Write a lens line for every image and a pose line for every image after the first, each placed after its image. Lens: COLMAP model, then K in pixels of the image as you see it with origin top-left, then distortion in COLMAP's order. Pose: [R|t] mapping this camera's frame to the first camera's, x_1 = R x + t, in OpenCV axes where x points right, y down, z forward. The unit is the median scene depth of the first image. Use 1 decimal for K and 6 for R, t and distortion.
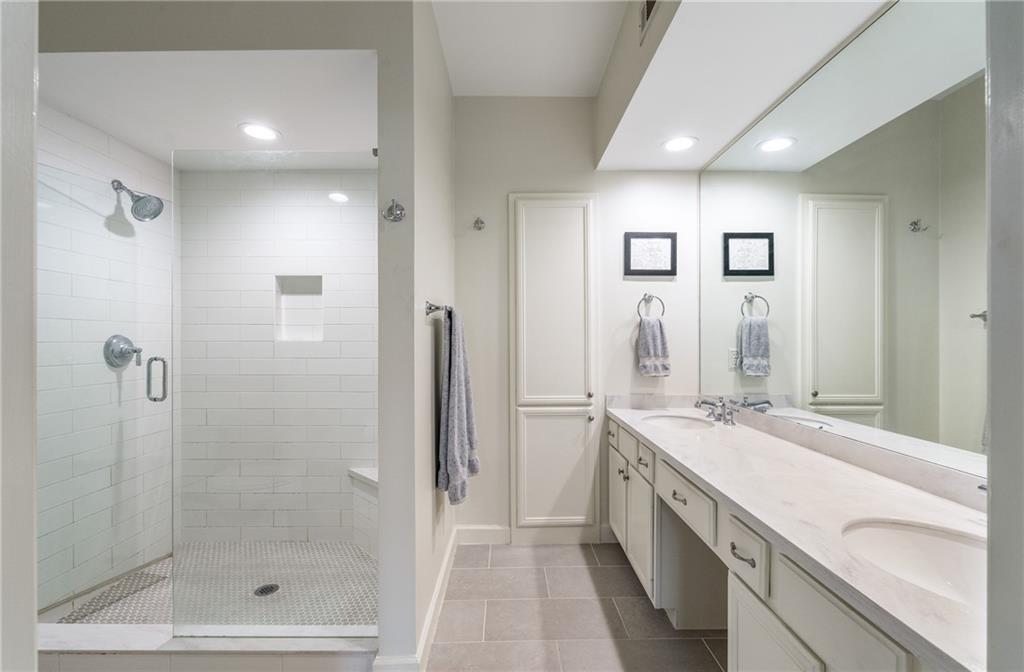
lens RADIAL K [[450.2, 0, 512.1], [0, 450.2, 340.3], [0, 0, 1]] dist [-0.000033, -0.000921]
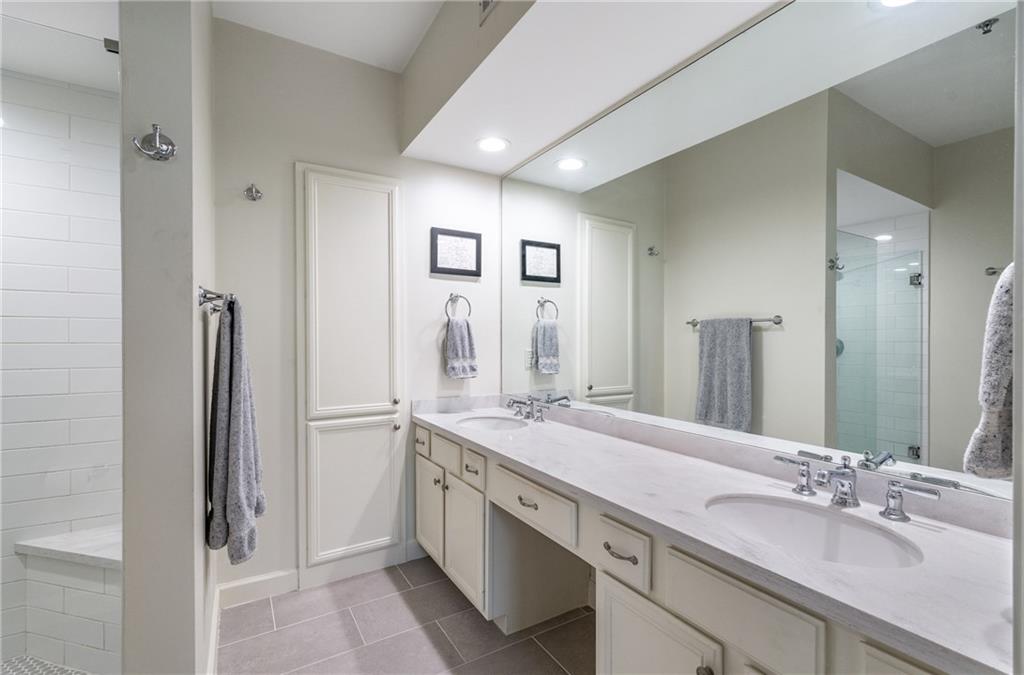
lens RADIAL K [[450.2, 0, 512.1], [0, 450.2, 341.8], [0, 0, 1]] dist [-0.000033, -0.000921]
pose [[0.863939, -0.000756, 0.503596, -0.083590], [0.000085, 0.999999, 0.001356, -0.000056], [-0.503597, -0.001129, 0.863938, 0.101132]]
